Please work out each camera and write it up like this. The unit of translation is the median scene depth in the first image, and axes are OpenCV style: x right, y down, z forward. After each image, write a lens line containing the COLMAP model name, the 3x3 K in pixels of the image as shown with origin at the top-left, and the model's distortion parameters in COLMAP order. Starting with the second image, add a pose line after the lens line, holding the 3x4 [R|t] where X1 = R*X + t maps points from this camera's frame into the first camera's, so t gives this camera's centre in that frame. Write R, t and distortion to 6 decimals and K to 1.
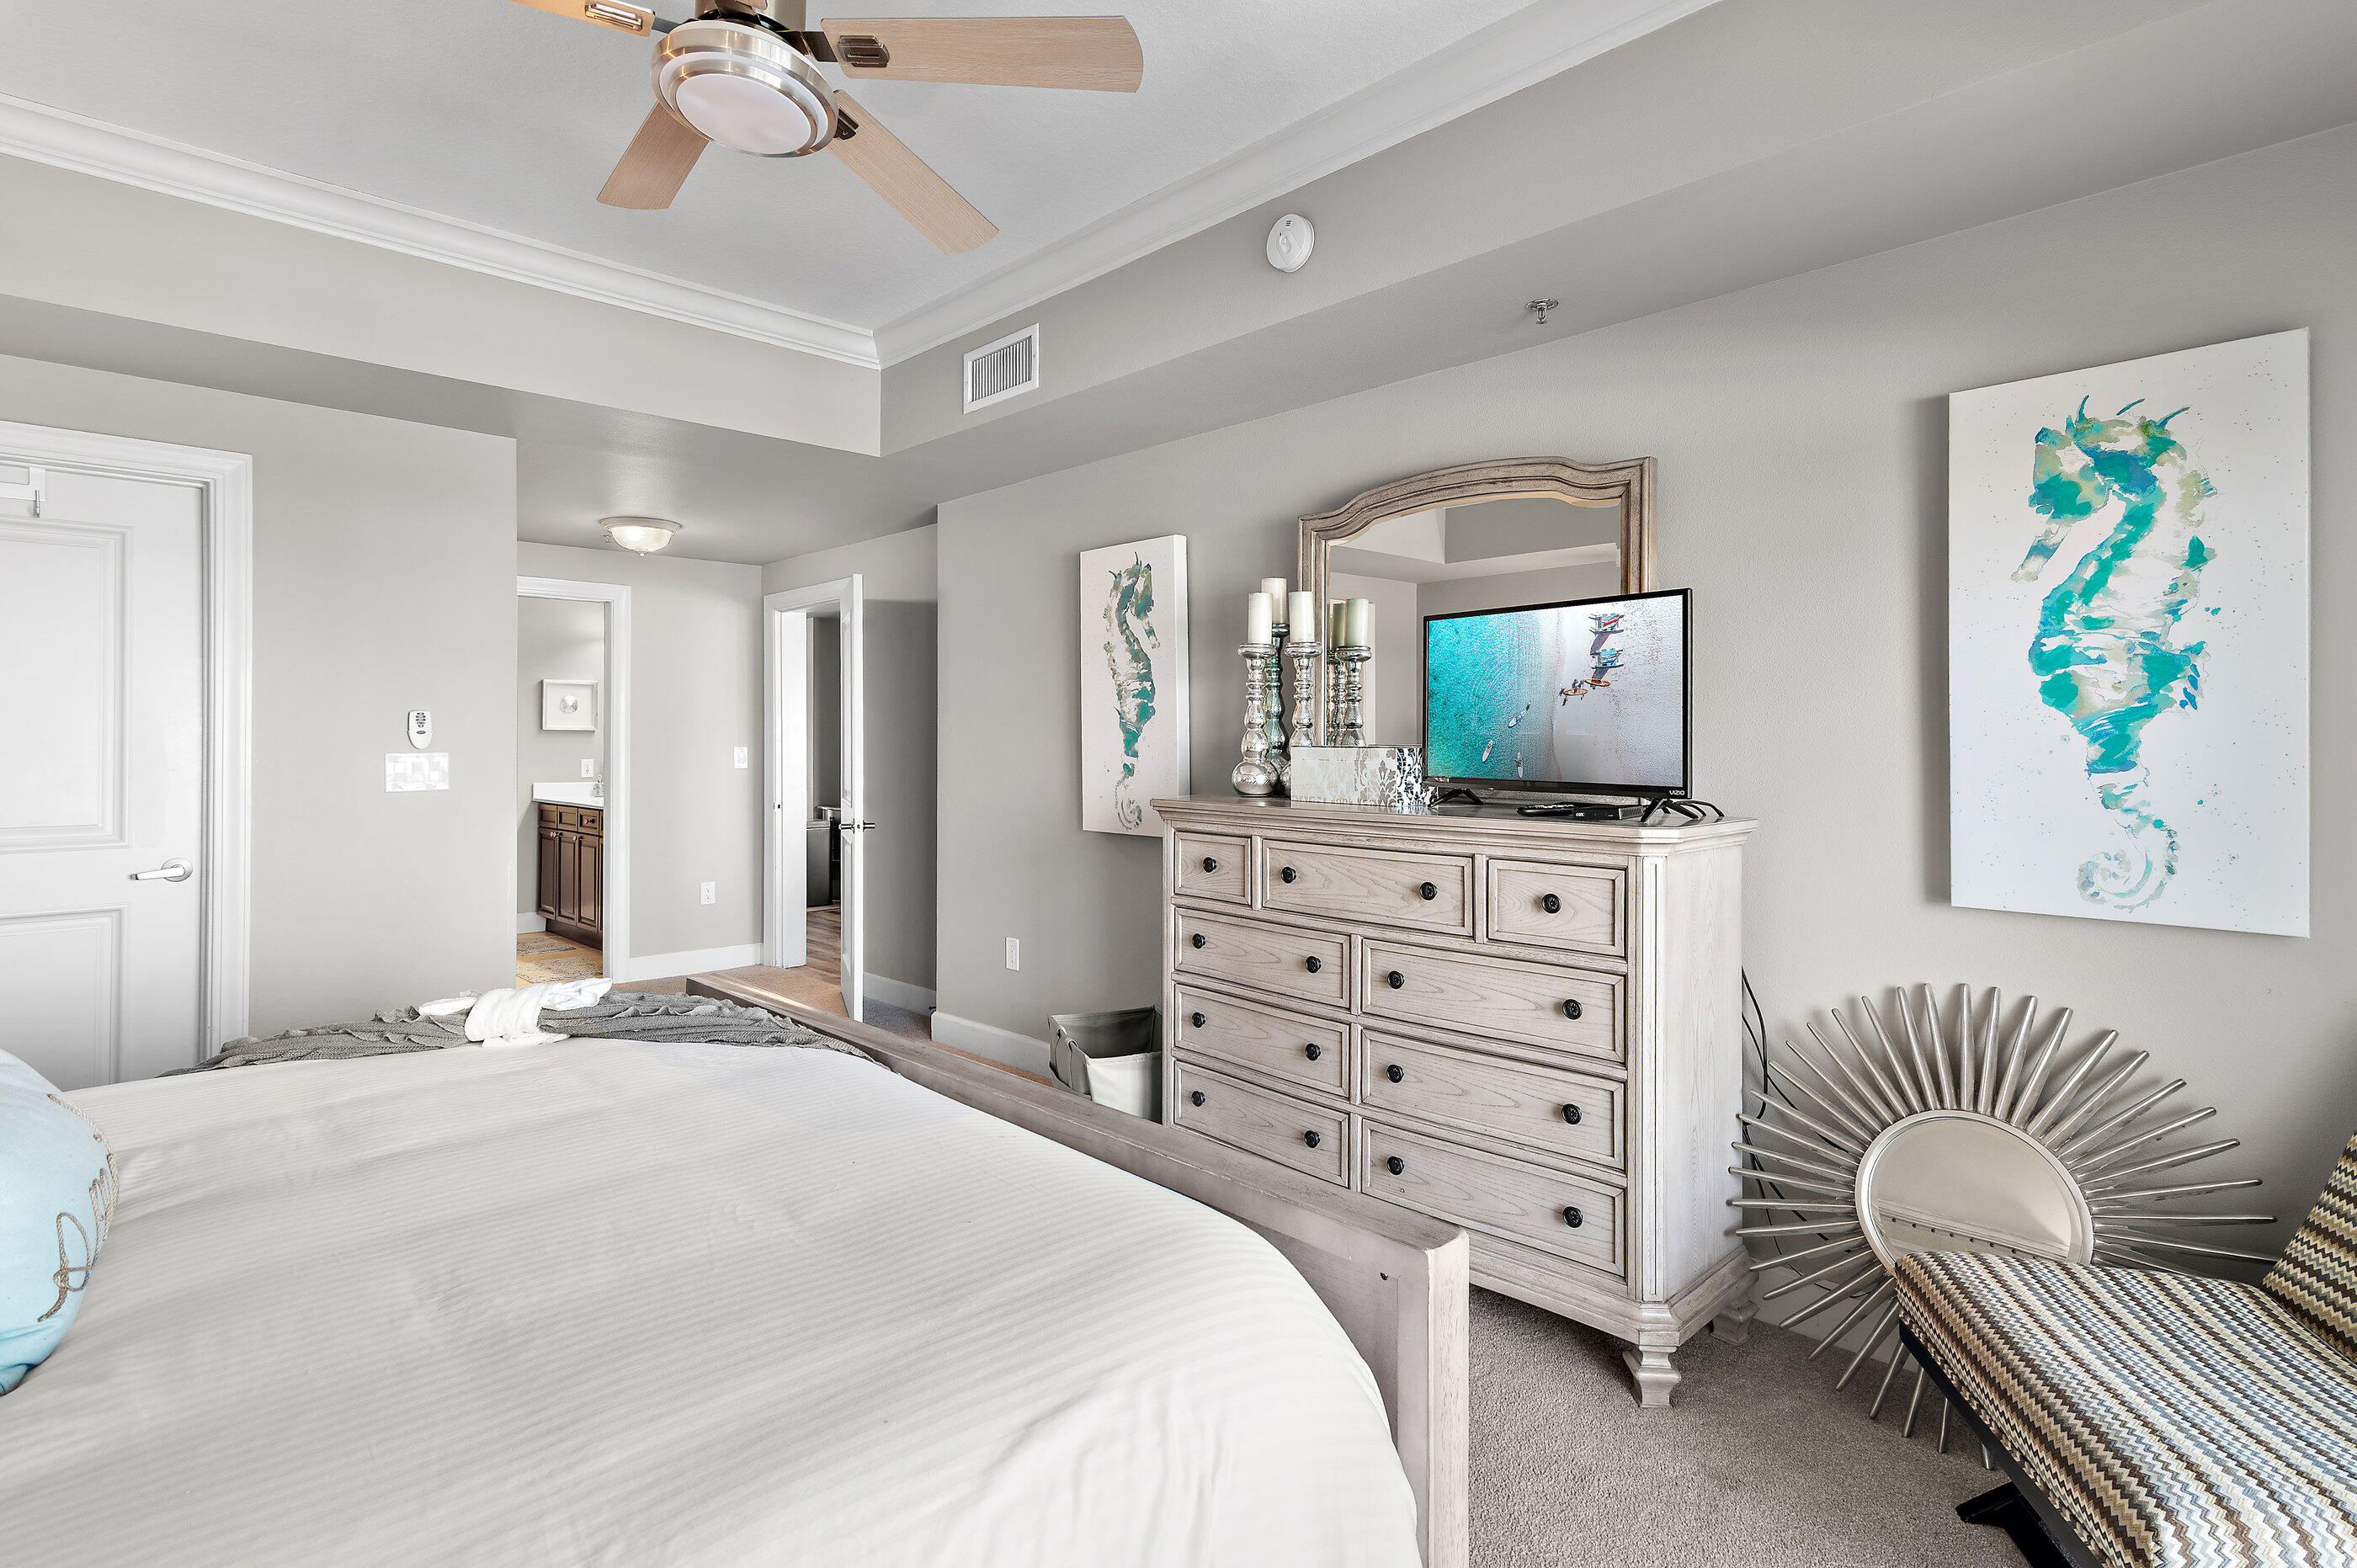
lens RADIAL K [[1164.7, 0, 1206.8], [0, 1164.7, 723.5], [0, 0, 1]] dist [0.023445, 0.000126]
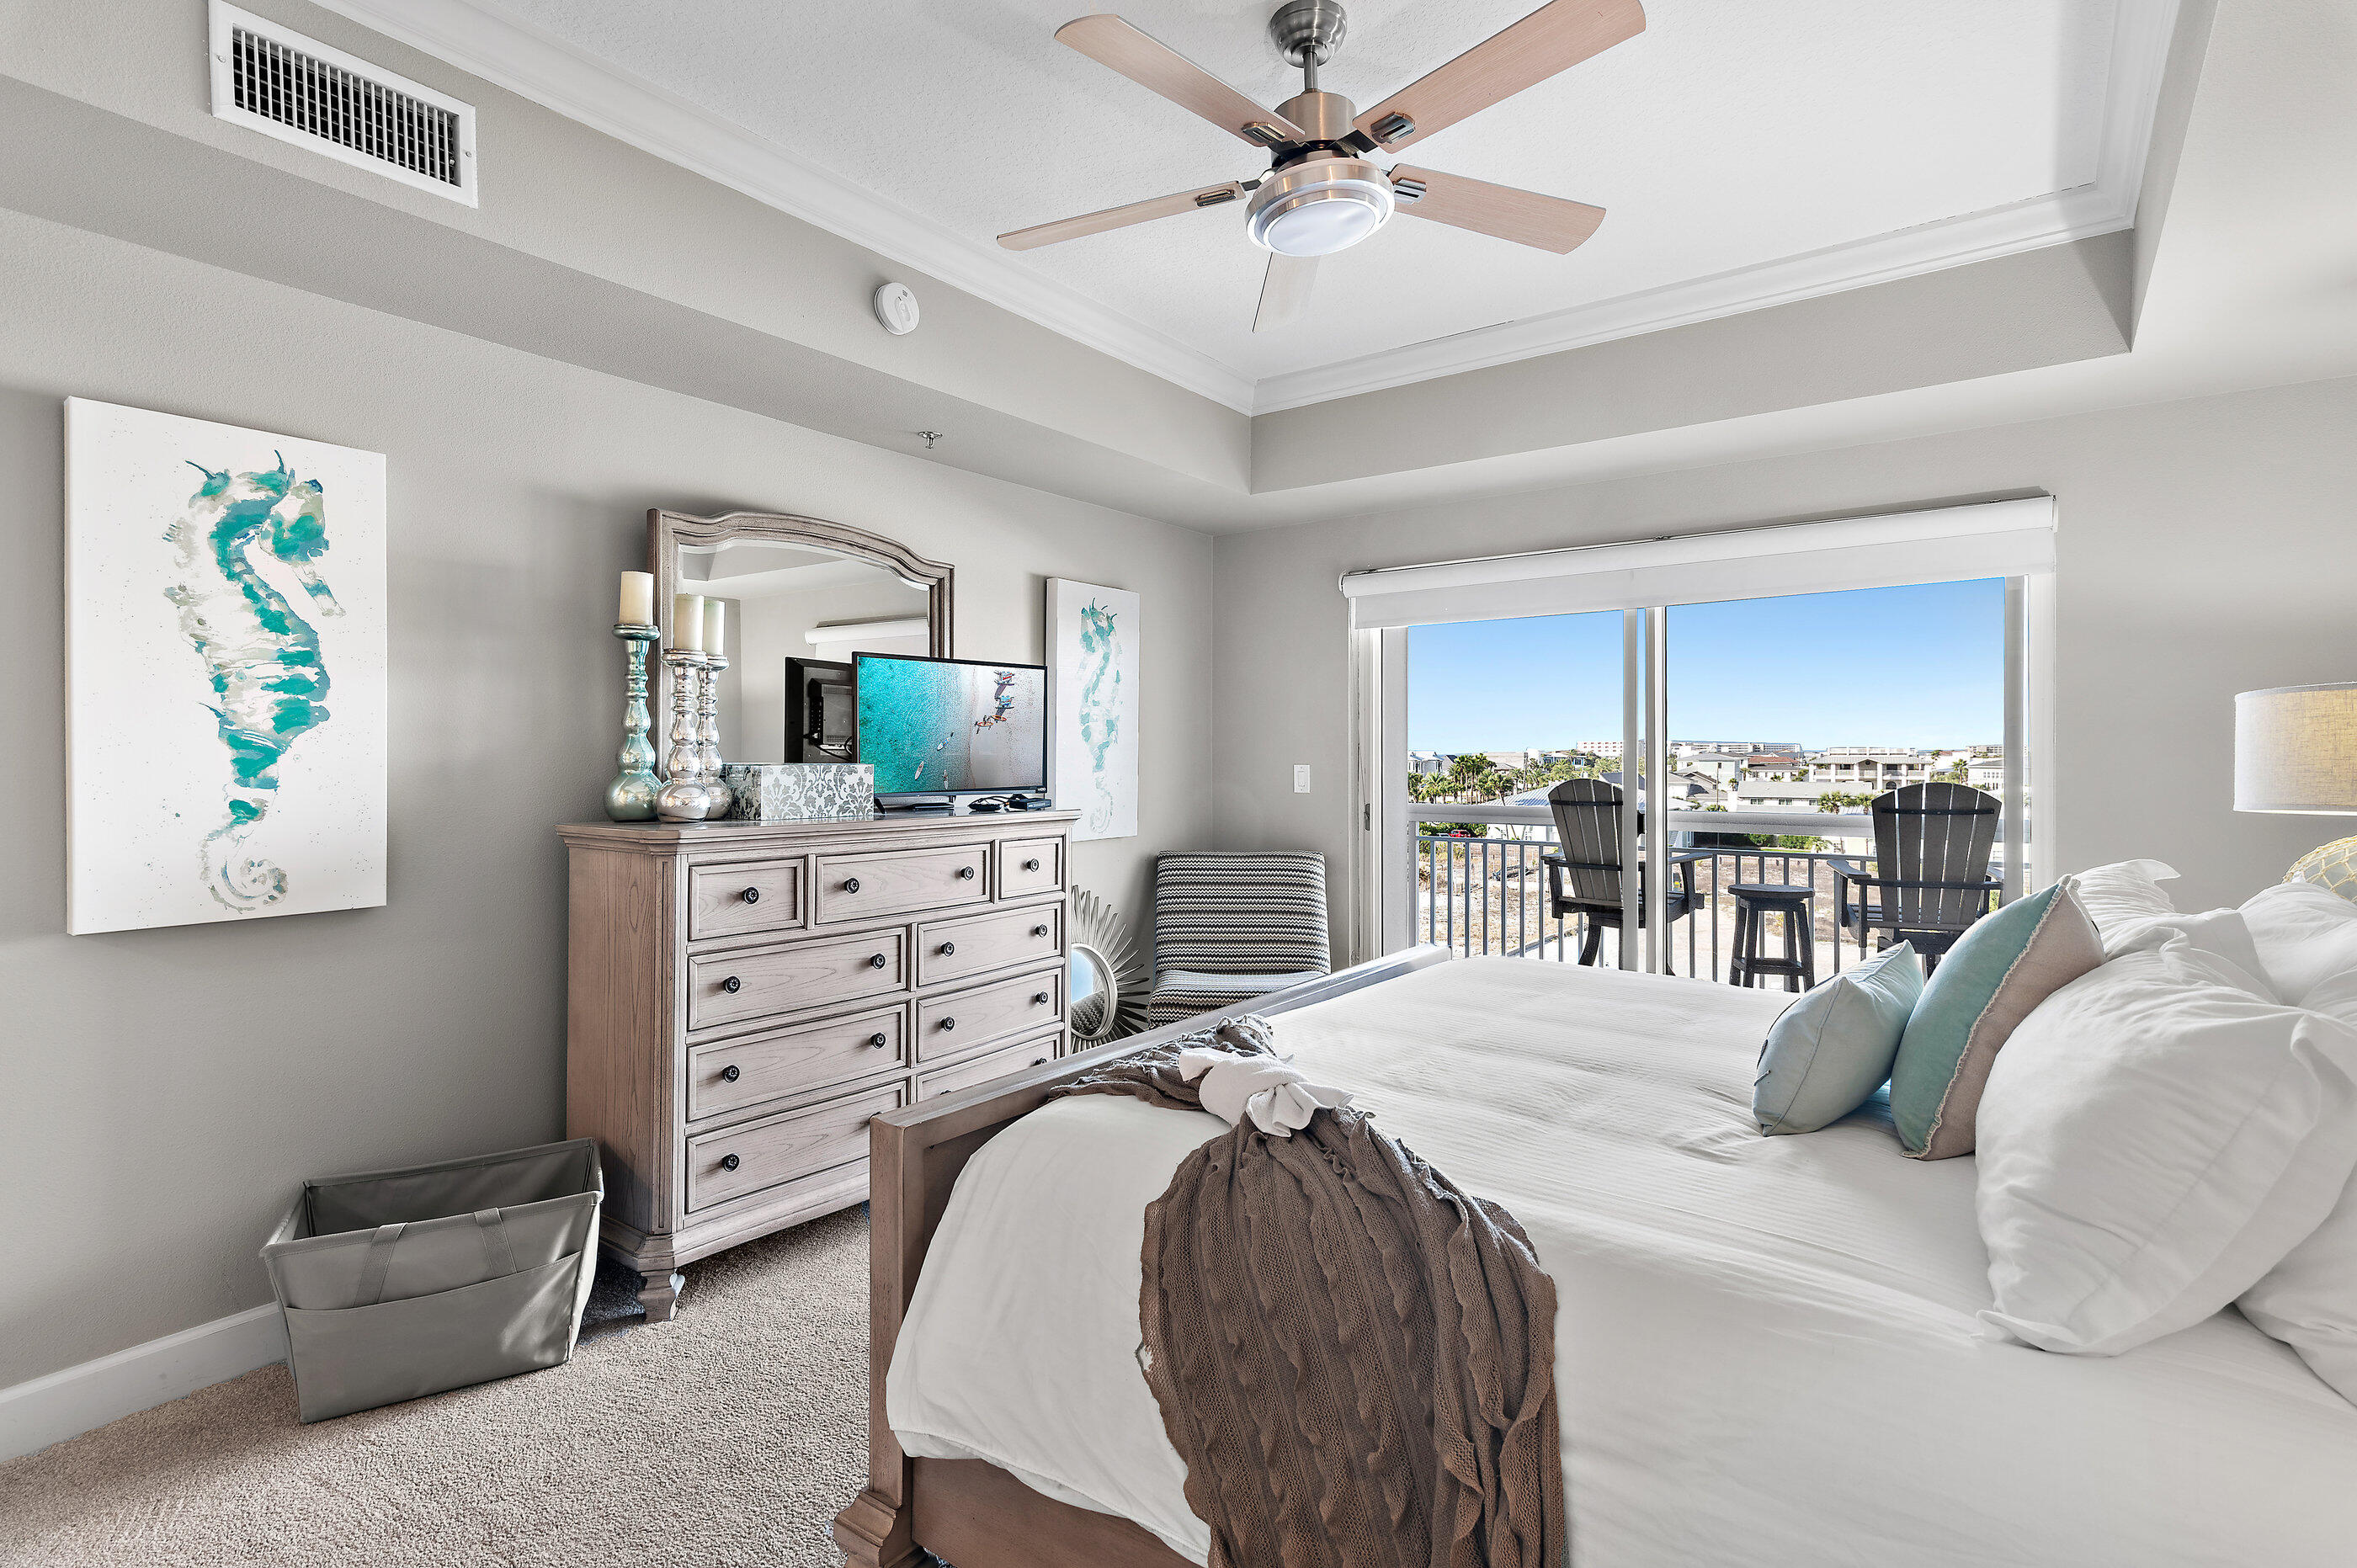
lens RADIAL K [[1126.9, 0, 1198.1], [0, 1126.9, 756.8], [0, 0, 1]] dist [0.001953, 0.000133]
pose [[-0.155230, 0.003562, 0.987872, -0.915849], [-0.006724, 0.999967, -0.004662, 0.015063], [-0.987856, -0.007366, -0.155201, 0.788335]]
